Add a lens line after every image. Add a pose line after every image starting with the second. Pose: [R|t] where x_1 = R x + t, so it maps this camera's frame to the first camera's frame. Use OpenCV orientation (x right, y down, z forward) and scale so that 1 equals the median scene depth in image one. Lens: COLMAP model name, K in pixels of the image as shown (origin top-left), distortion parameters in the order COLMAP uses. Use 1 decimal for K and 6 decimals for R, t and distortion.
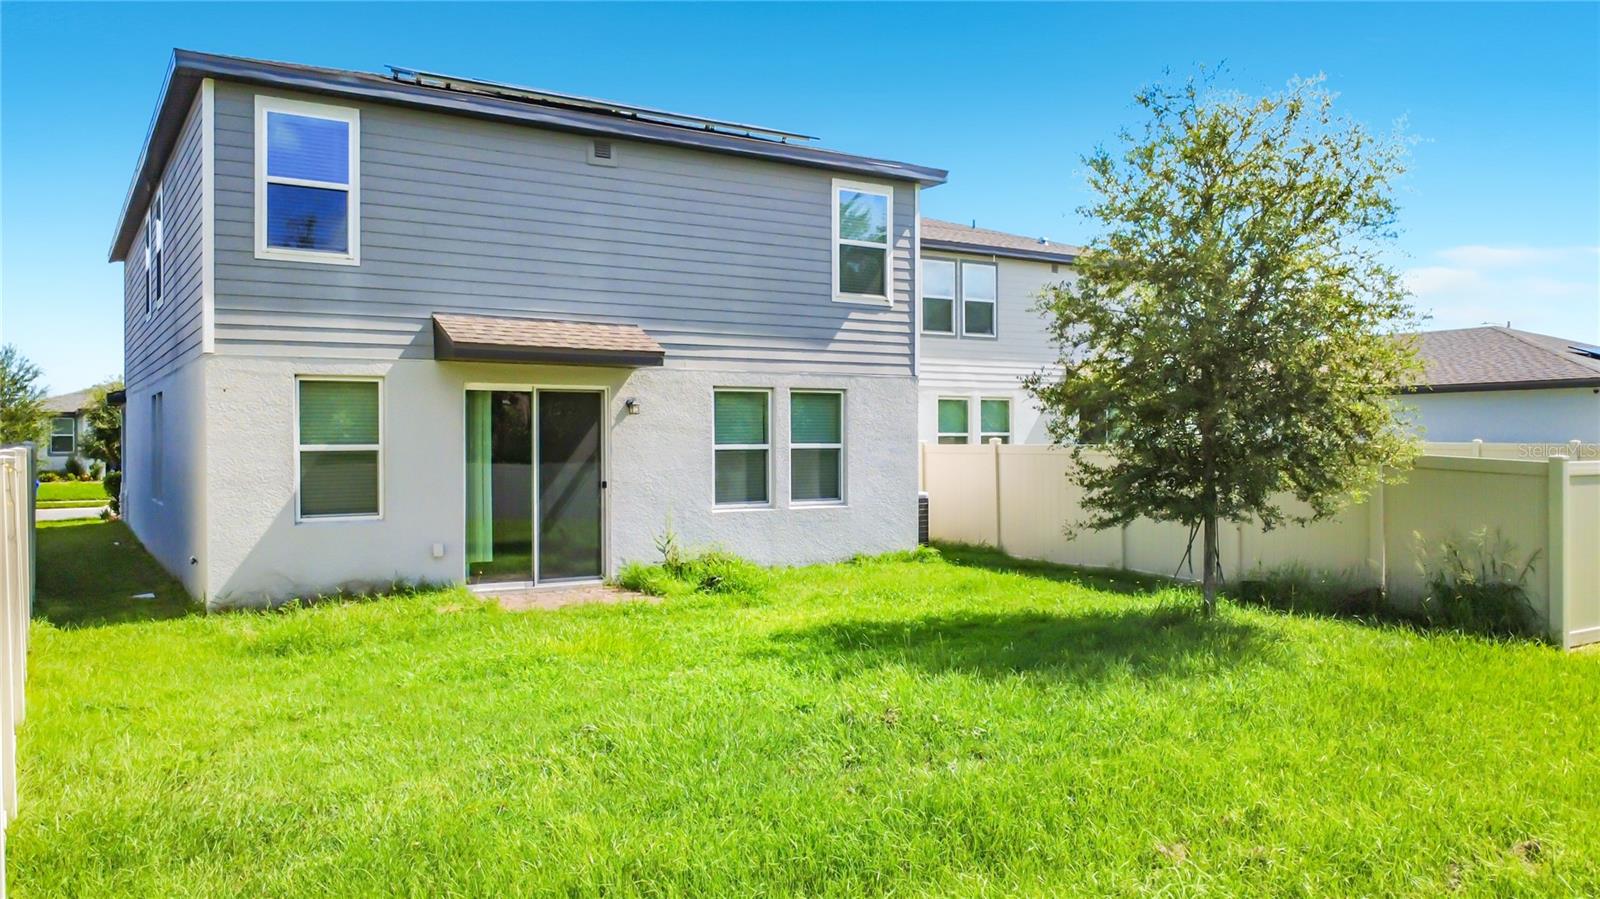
lens RADIAL K [[1203.9, 0, 794.6], [0, 1203.9, 456.2], [0, 0, 1]] dist [-0.000025, 0.000312]
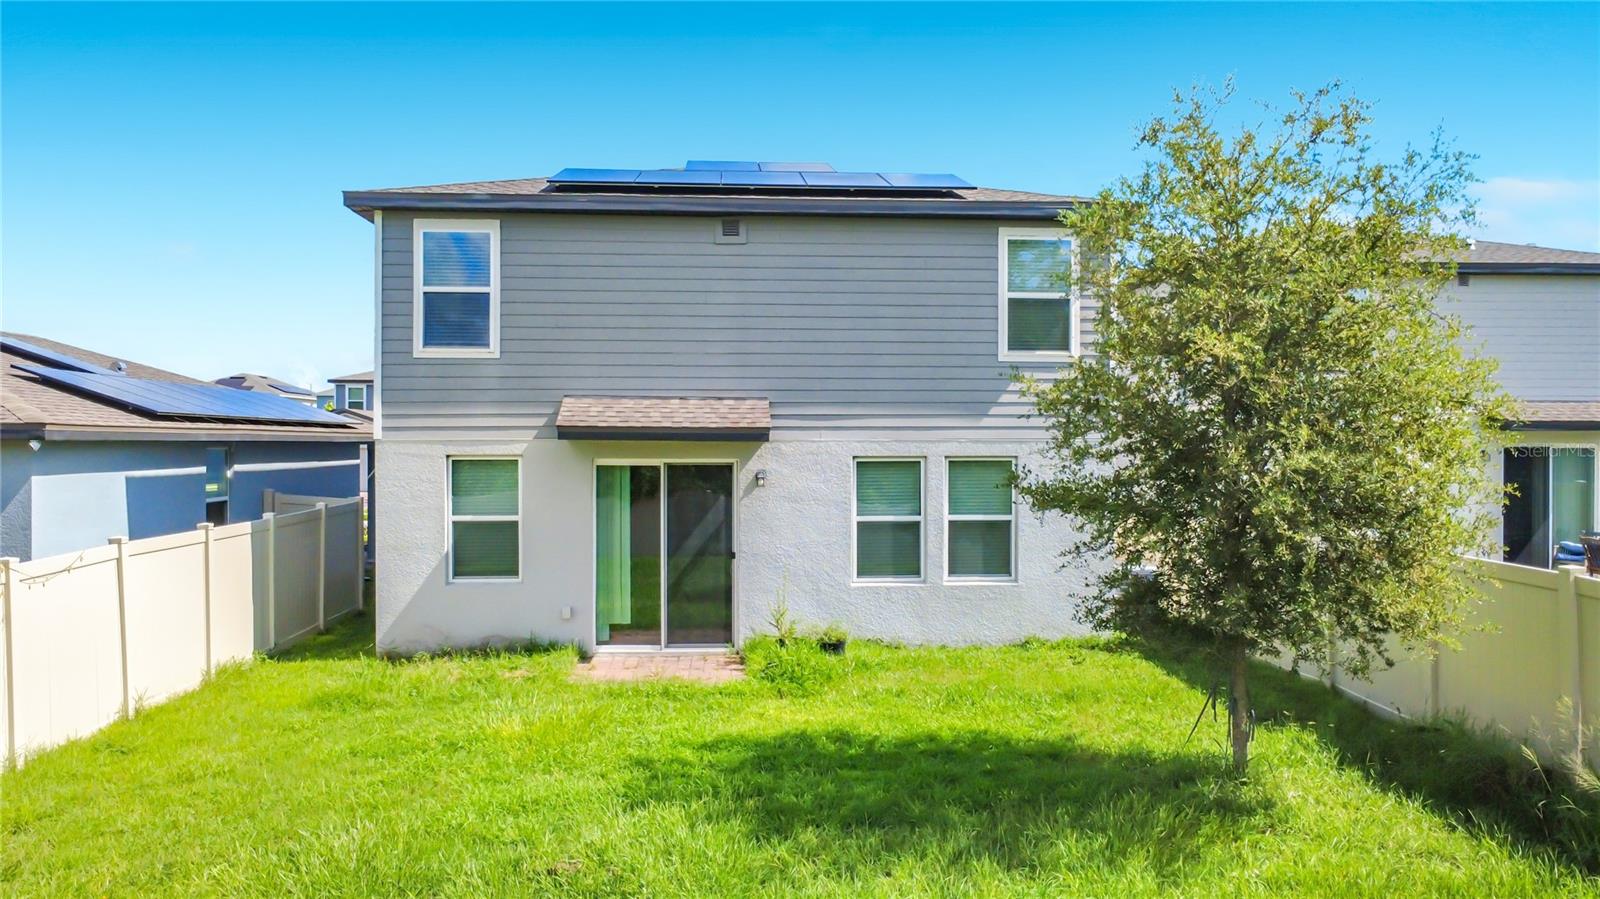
lens RADIAL K [[1203.9, 0, 794.6], [0, 1203.9, 456.2], [0, 0, 1]] dist [-0.000025, 0.000312]
pose [[0.870238, 0.006907, -0.492584, 0.389764], [-0.008759, 0.999961, -0.001454, -0.059262], [0.492554, 0.005580, 0.870264, 0.135991]]
